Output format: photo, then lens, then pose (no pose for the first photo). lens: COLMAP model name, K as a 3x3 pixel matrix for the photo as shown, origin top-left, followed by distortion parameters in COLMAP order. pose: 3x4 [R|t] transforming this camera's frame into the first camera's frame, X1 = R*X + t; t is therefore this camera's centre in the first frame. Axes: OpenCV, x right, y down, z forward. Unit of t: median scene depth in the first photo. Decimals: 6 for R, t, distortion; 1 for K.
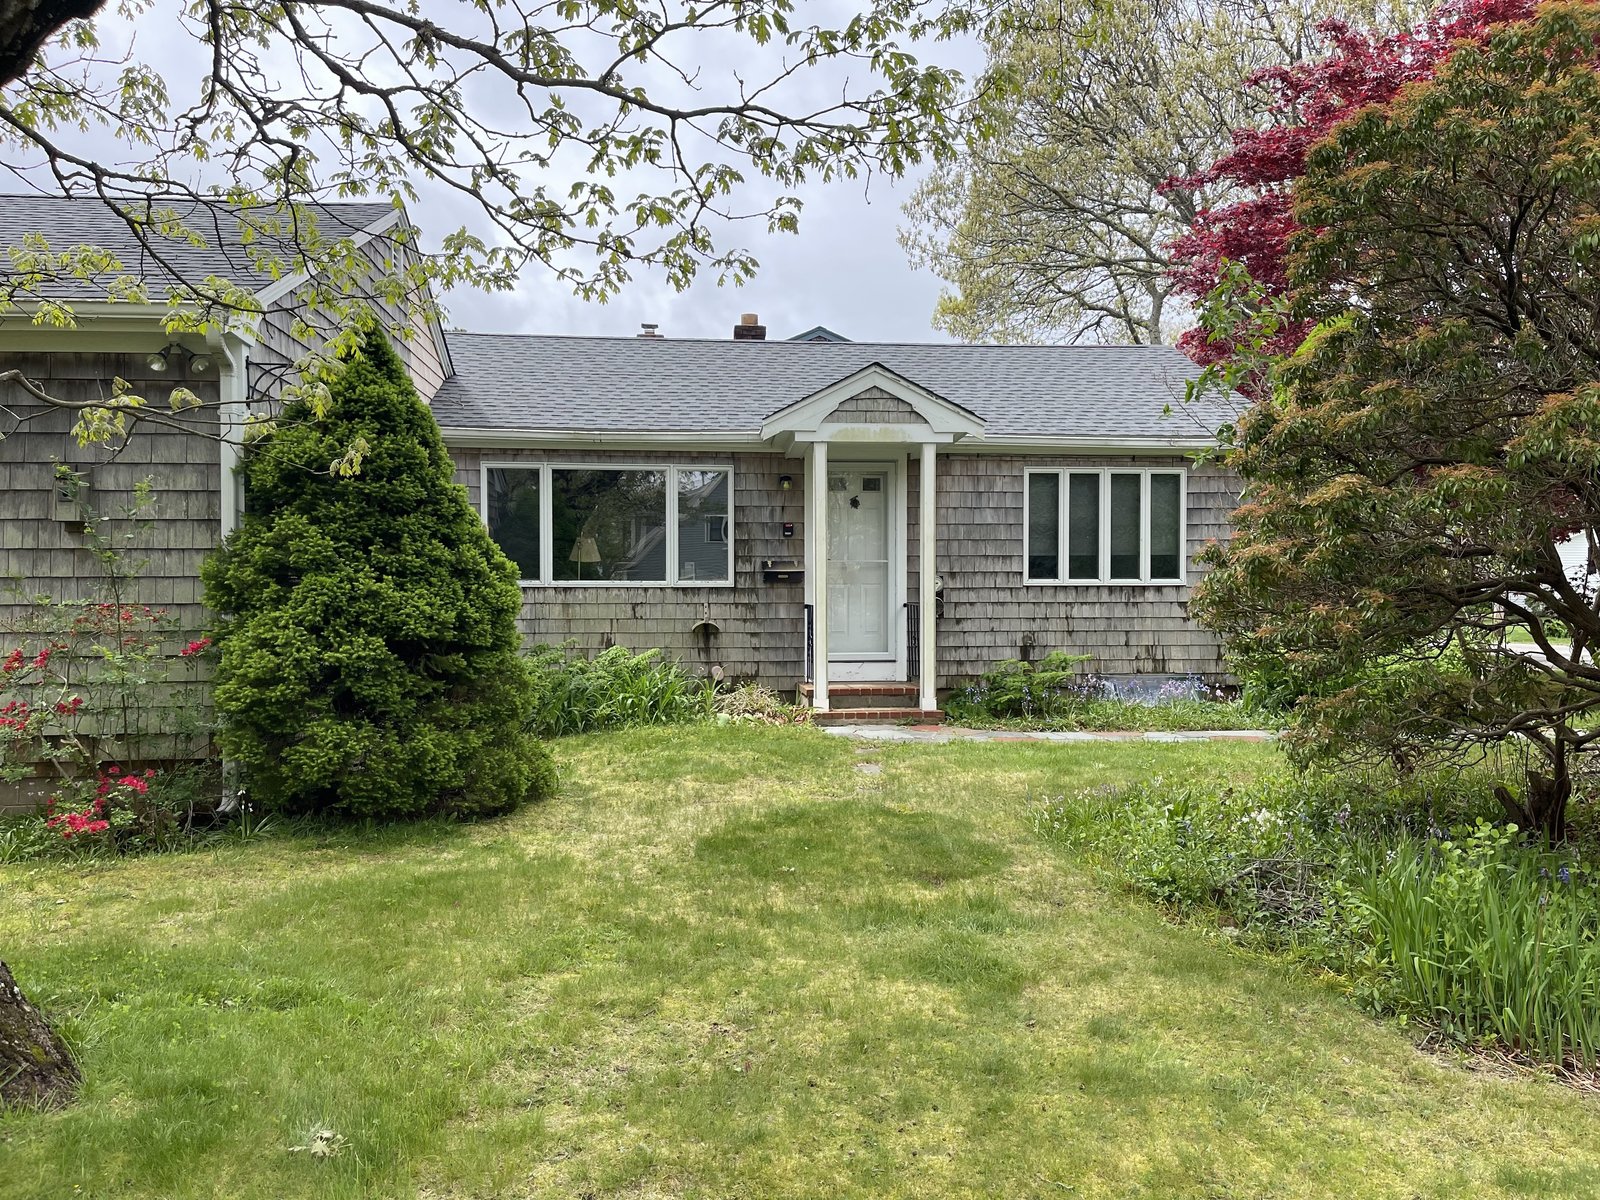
lens RADIAL K [[1228.1, 0, 799.6], [0, 1228.1, 608.2], [0, 0, 1]] dist [0.062510, -0.050666]
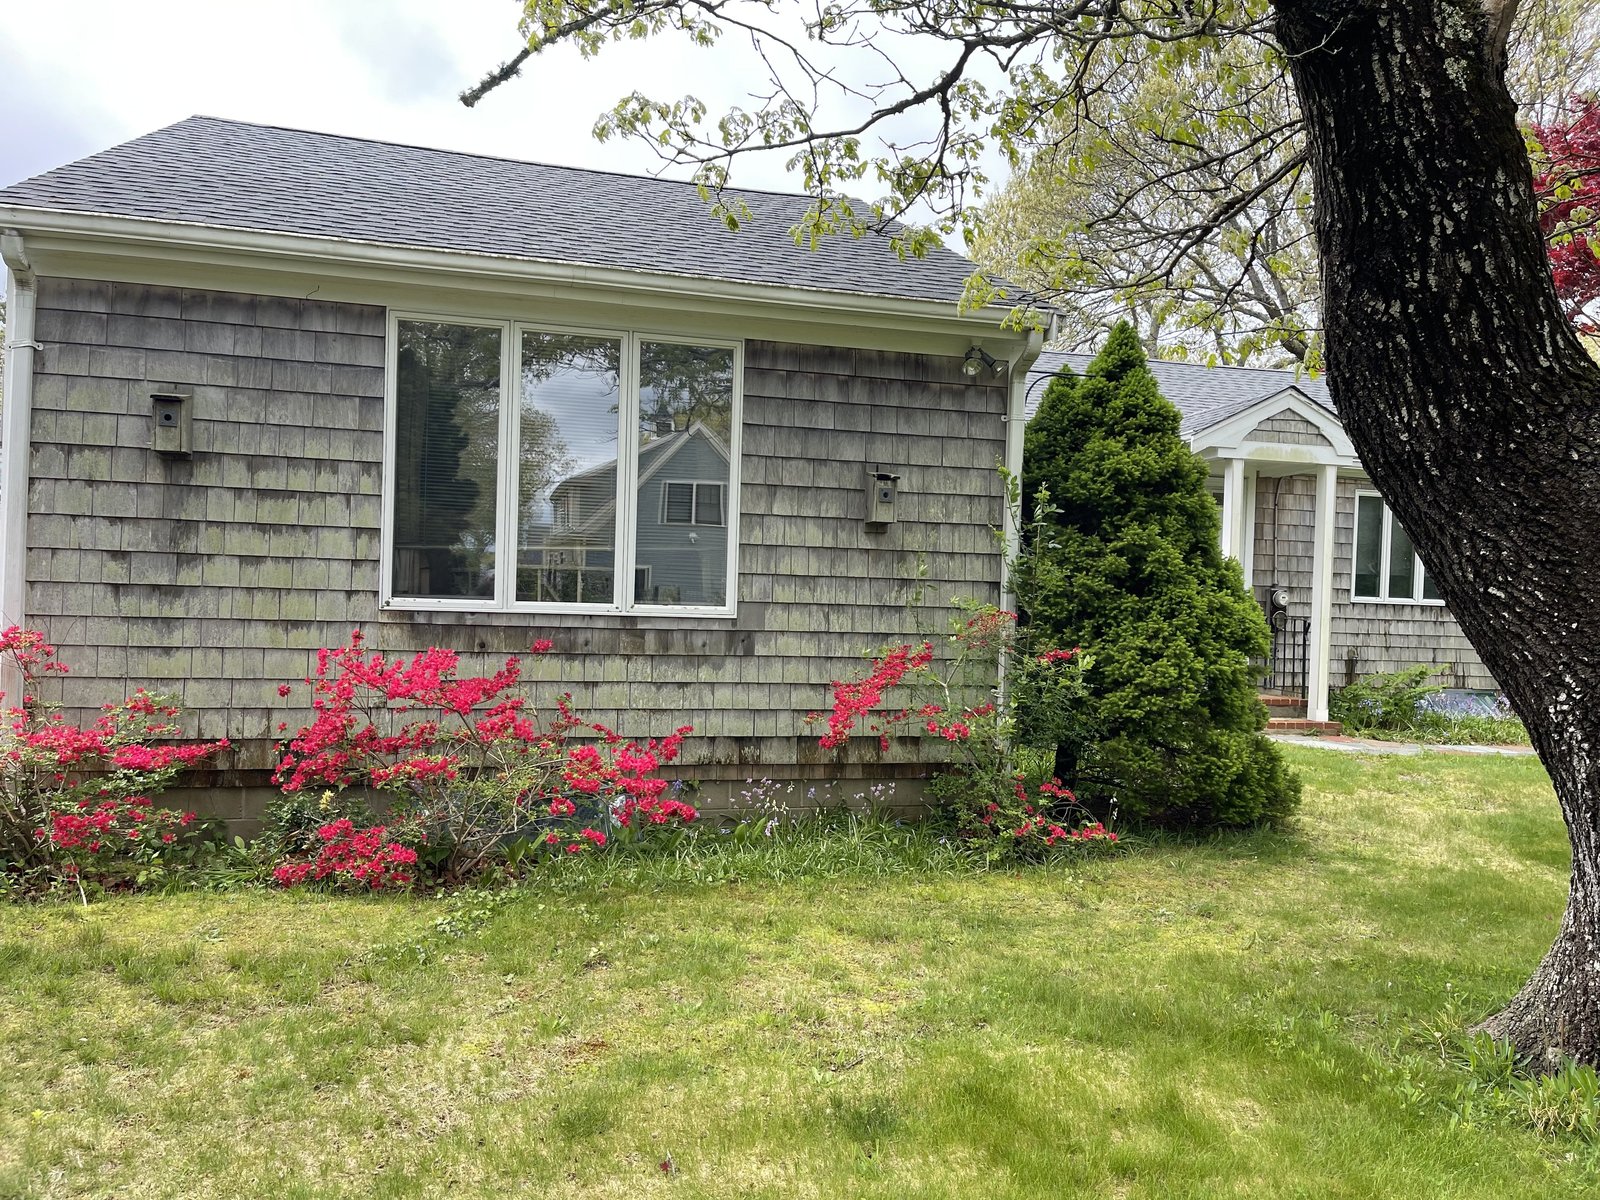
lens RADIAL K [[1228.1, 0, 798.5], [0, 1228.1, 608.0], [0, 0, 1]] dist [0.062510, -0.050666]
pose [[0.988397, 0.034057, 0.148023, -0.494873], [-0.035106, 0.999374, 0.004485, -0.002078], [-0.147778, -0.009630, 0.988974, 0.025085]]
